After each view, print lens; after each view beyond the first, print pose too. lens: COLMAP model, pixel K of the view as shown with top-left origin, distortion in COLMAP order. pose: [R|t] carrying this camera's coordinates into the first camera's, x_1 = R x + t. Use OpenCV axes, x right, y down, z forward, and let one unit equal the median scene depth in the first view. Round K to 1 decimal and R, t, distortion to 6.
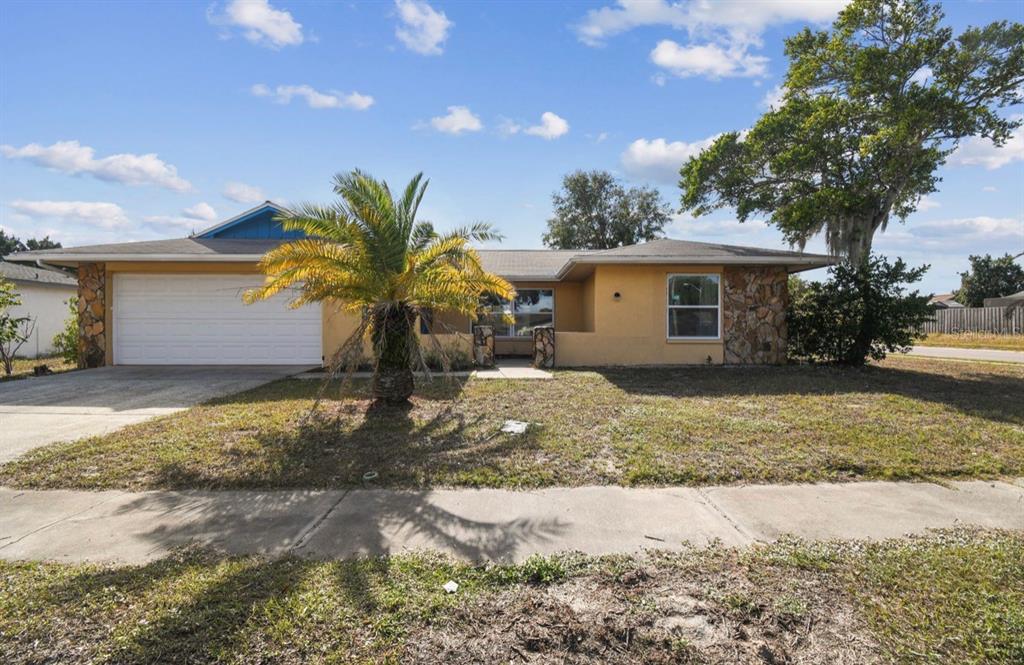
lens RADIAL K [[459.7, 0, 515.0], [0, 459.7, 333.9], [0, 0, 1]] dist [0.000937, -0.009753]
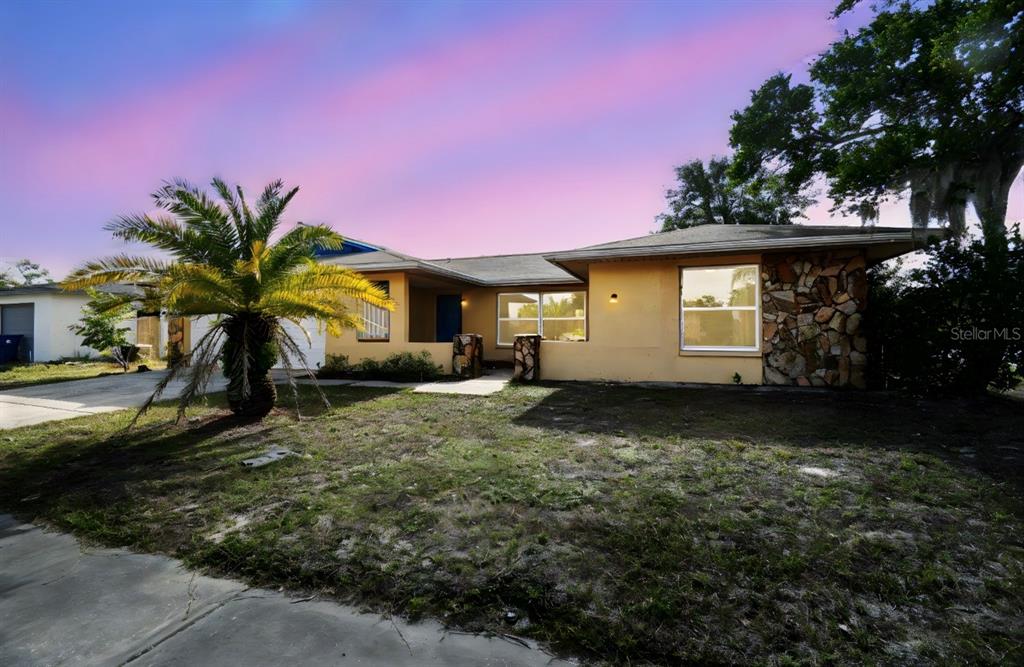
lens RADIAL K [[448.6, 0, 499.9], [0, 448.6, 332.1], [0, 0, 1]] dist [0.001170, -0.011901]
pose [[0.934483, -0.001644, -0.356004, 0.323143], [-0.003160, 0.999912, -0.012912, -0.009616], [0.355993, 0.013191, 0.934395, 0.172954]]
